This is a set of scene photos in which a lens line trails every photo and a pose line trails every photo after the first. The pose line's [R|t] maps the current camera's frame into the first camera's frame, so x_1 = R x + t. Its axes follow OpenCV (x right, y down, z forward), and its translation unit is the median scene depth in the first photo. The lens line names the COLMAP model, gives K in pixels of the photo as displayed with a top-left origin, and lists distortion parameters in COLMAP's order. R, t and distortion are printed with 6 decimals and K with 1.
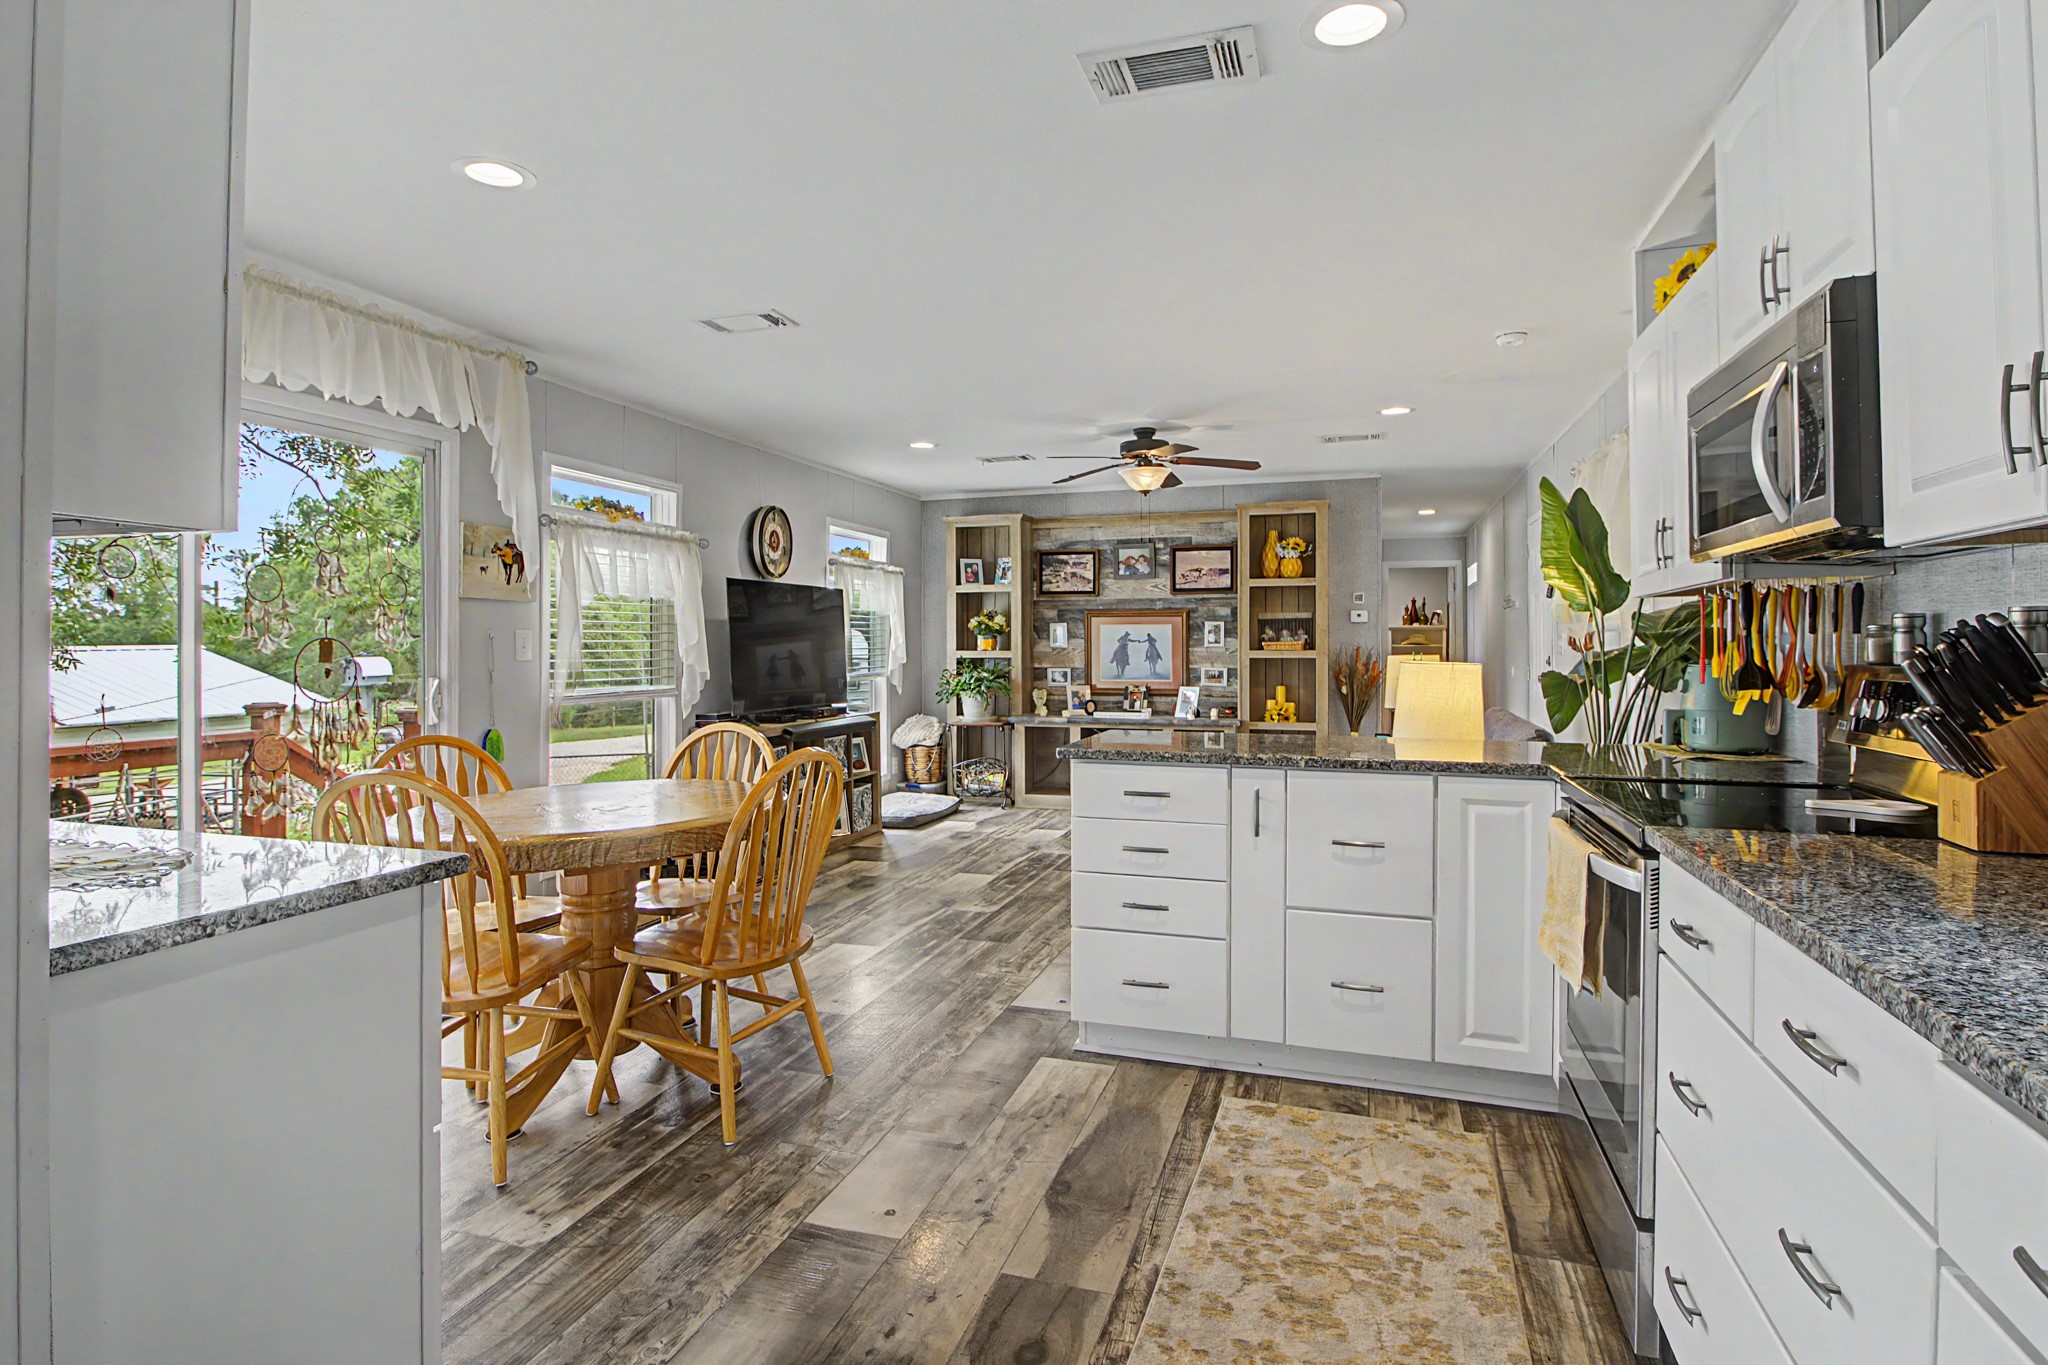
lens RADIAL K [[1081.0, 0, 1012.4], [0, 1081.0, 649.4], [0, 0, 1]] dist [-0.006832, -0.003339]
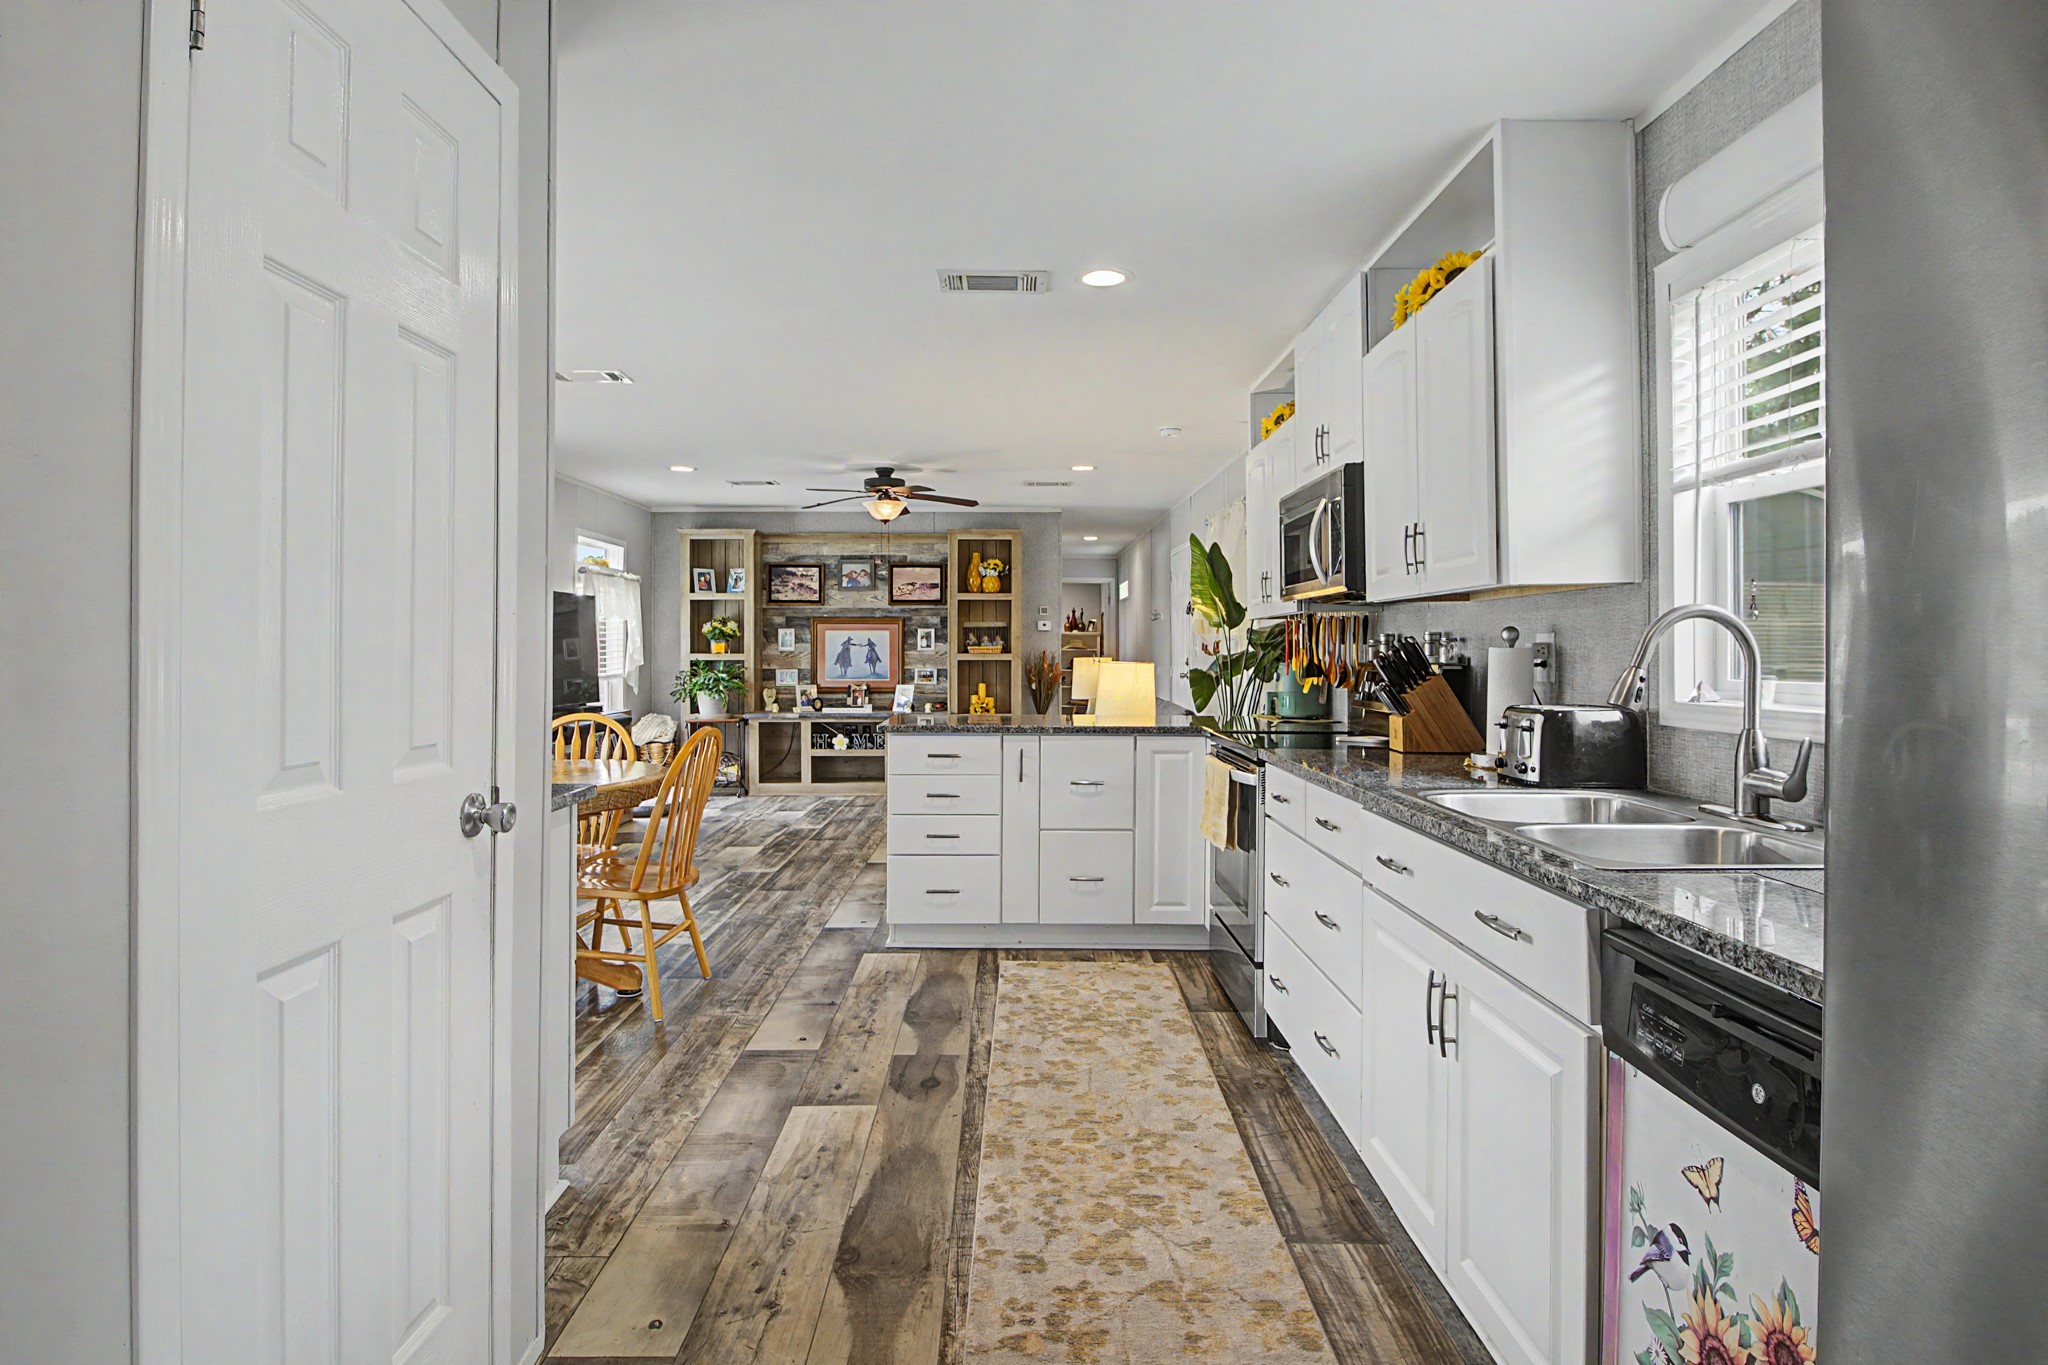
lens RADIAL K [[1055.4, 0, 1044.4], [0, 1055.4, 651.6], [0, 0, 1]] dist [0.013532, -0.001450]
pose [[0.942999, 0.001890, 0.332790, -0.121349], [-0.001609, 0.999998, -0.001119, -0.000227], [-0.332791, 0.000519, 0.943000, -0.196322]]
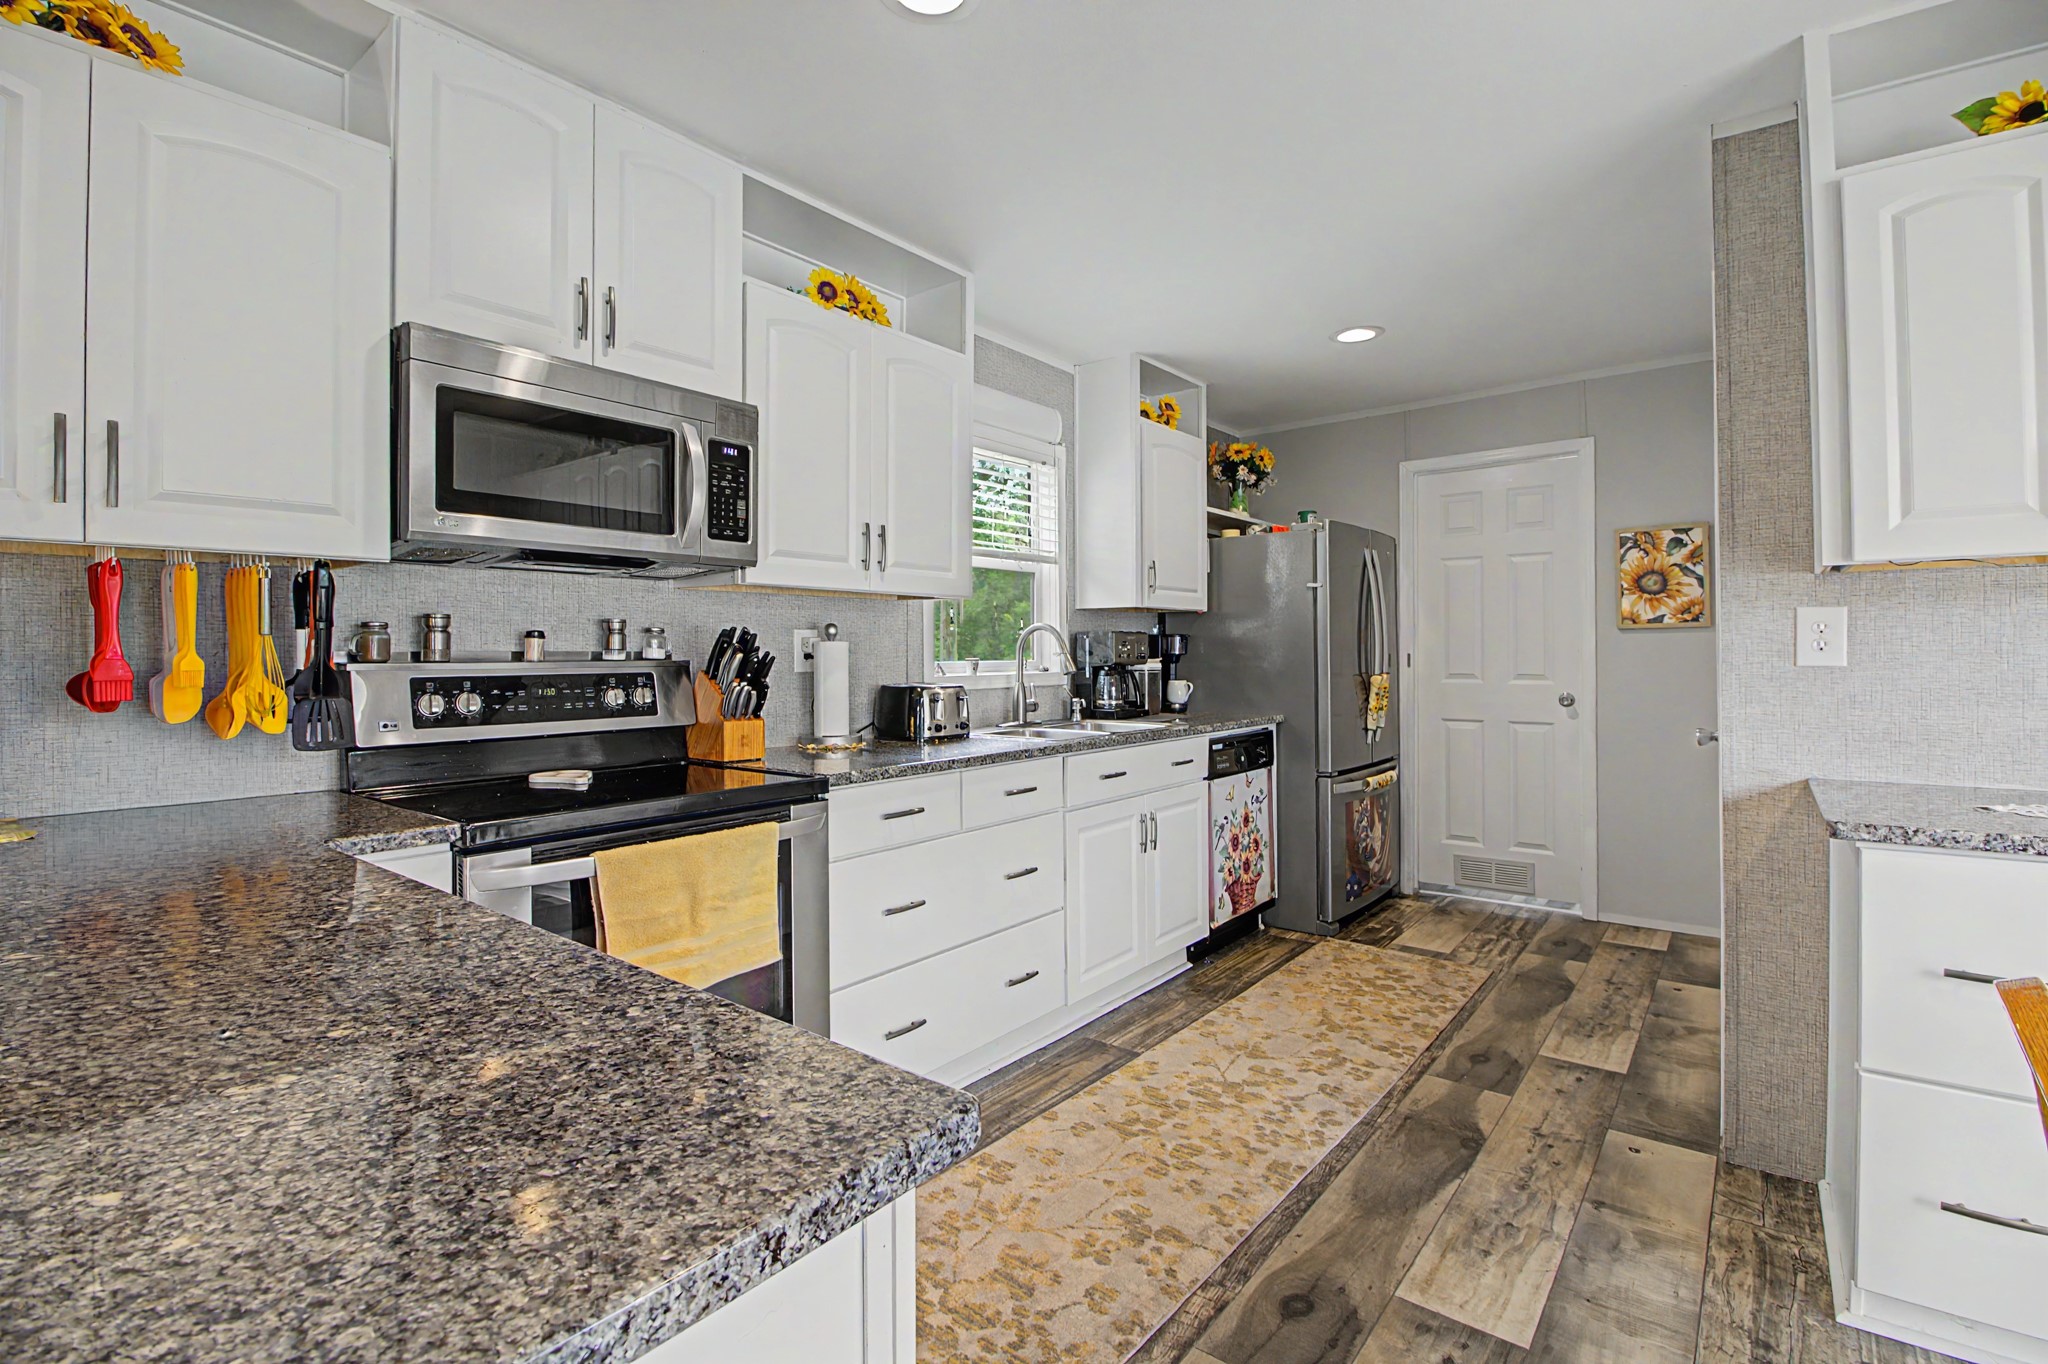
lens RADIAL K [[936.6, 0, 1016.4], [0, 936.6, 650.8], [0, 0, 1]] dist [-0.011033, -0.002195]
pose [[-0.932090, 0.007470, 0.362151, 0.020577], [0.006680, 0.999972, -0.003433, 0.006128], [-0.362166, -0.000781, -0.932113, 1.022543]]
